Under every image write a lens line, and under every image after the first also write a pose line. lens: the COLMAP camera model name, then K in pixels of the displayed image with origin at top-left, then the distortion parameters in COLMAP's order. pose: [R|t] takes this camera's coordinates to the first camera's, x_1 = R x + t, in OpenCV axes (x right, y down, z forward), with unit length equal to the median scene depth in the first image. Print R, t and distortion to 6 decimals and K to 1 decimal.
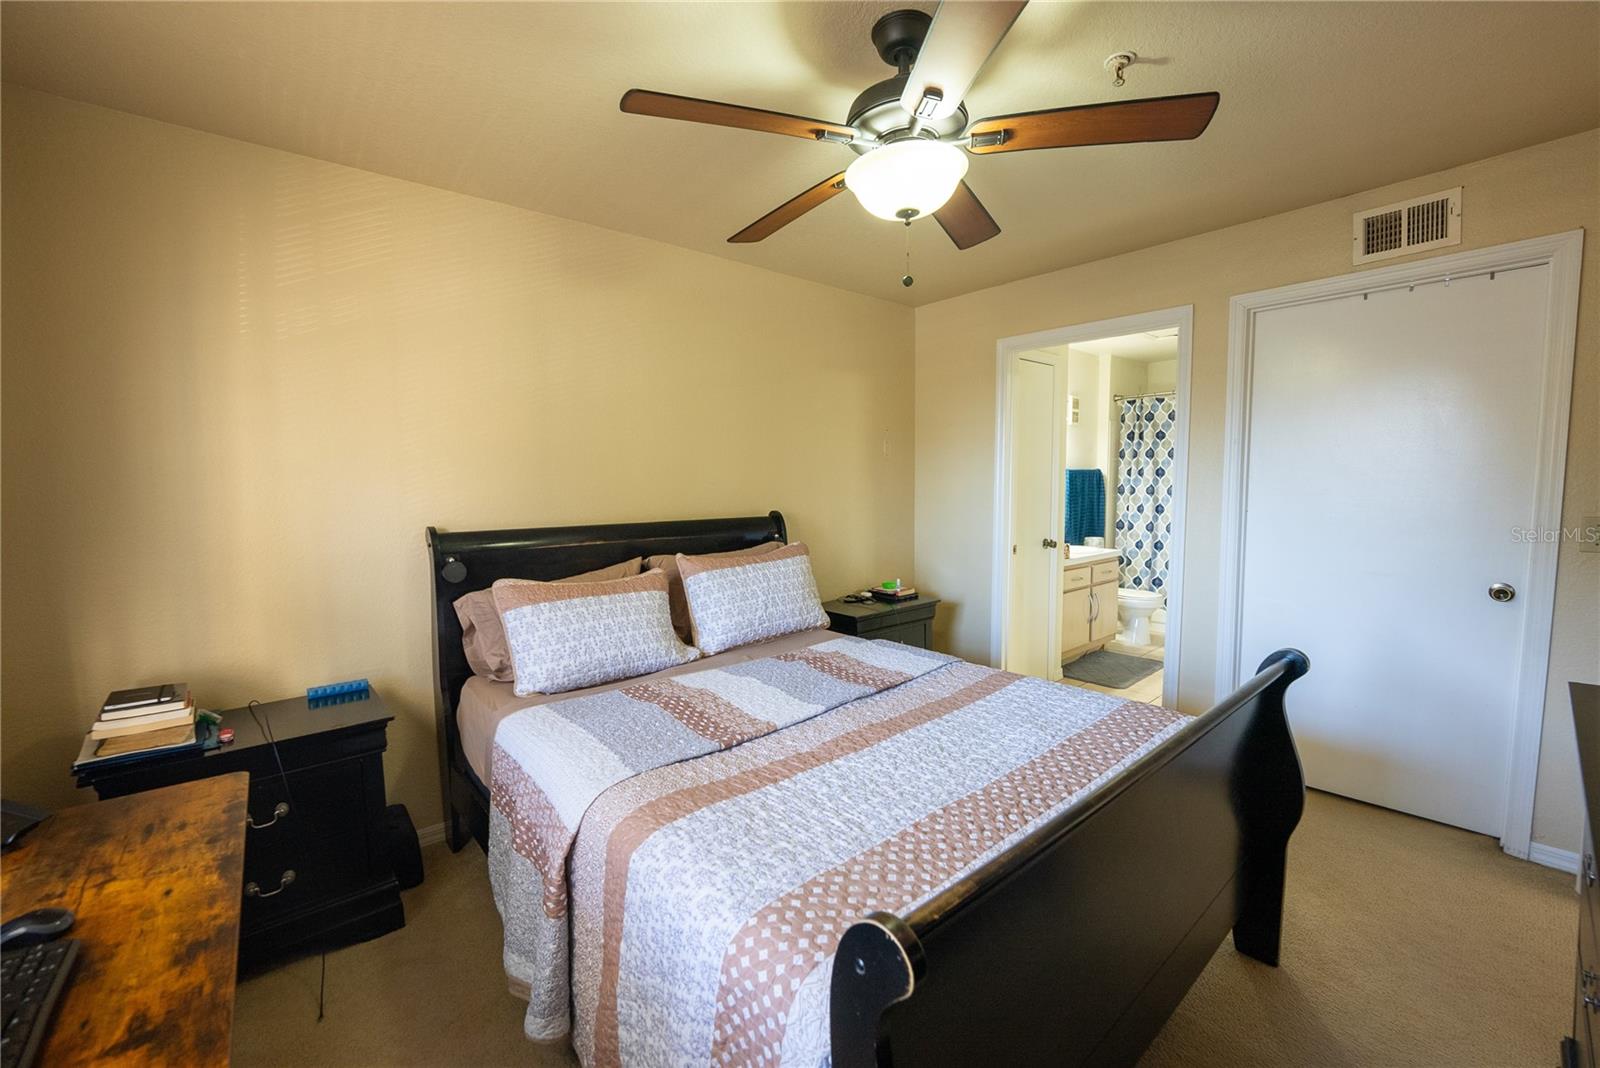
lens RADIAL K [[661.1, 0, 801.1], [0, 661.1, 533.6], [0, 0, 1]] dist [-0.016029, 0.000063]
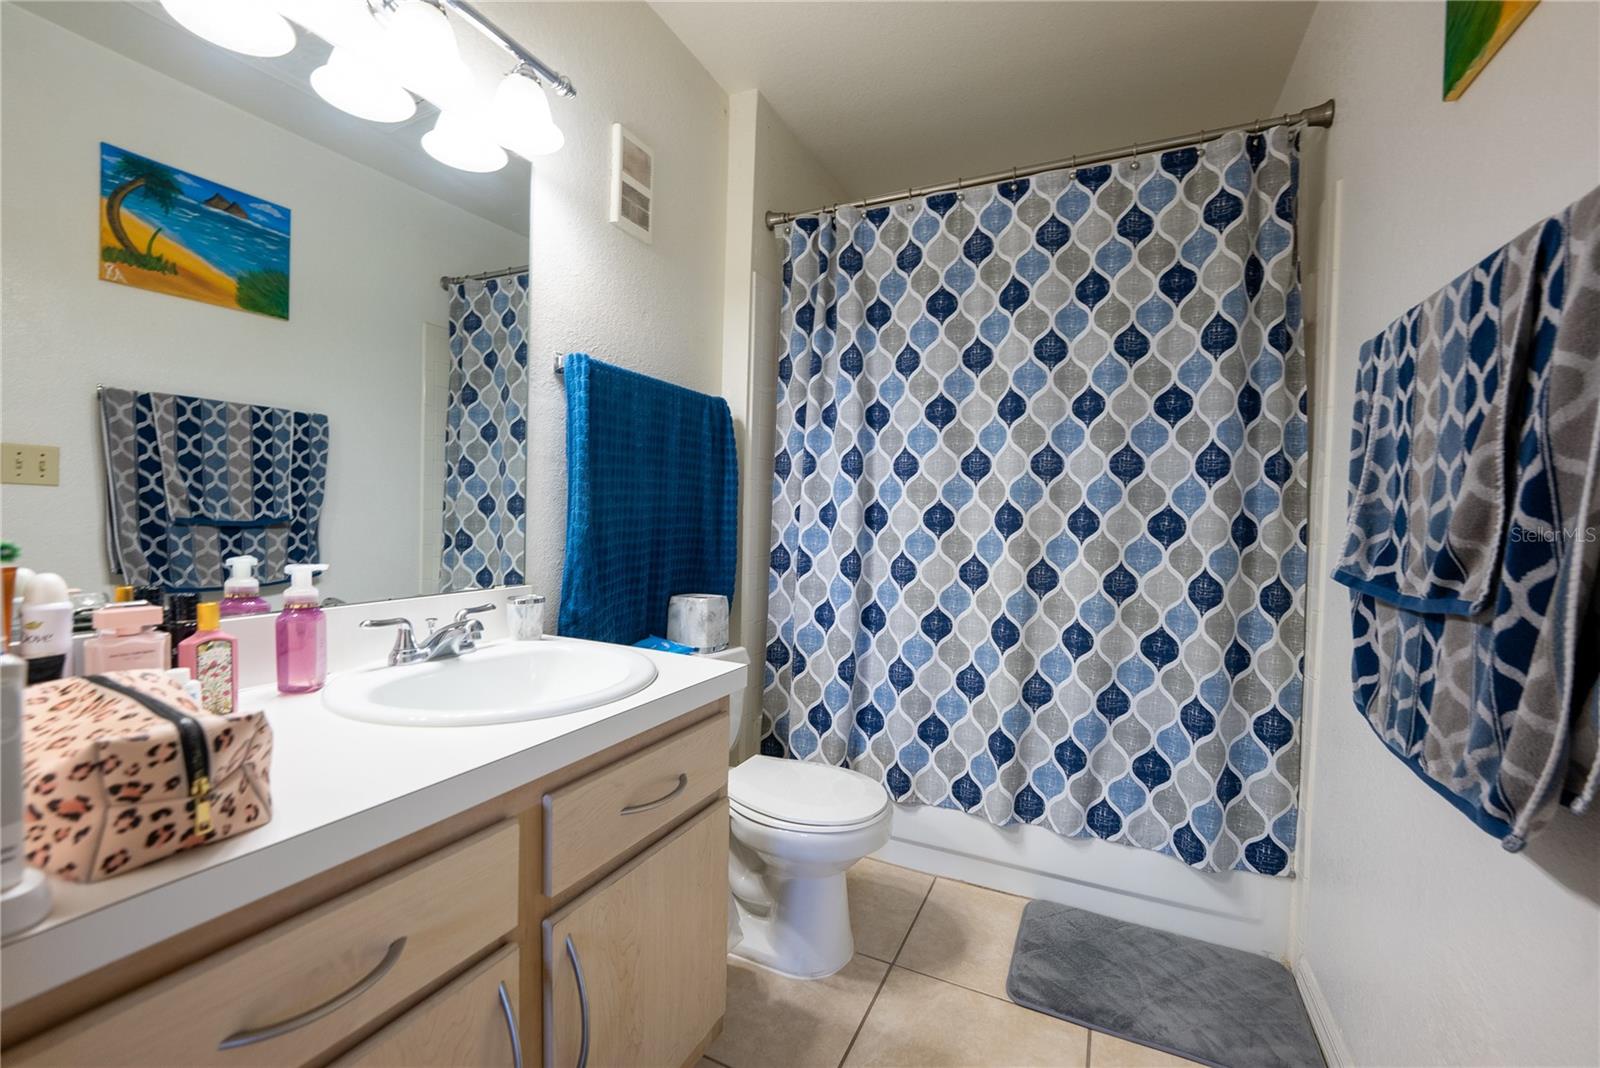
lens RADIAL K [[661.1, 0, 798.7], [0, 661.1, 535.1], [0, 0, 1]] dist [-0.016029, 0.000063]
pose [[0.919715, 0.022472, 0.391942, 0.357979], [-0.005308, 0.998981, -0.044823, -0.010299], [-0.392550, 0.039144, 0.918897, 0.671879]]
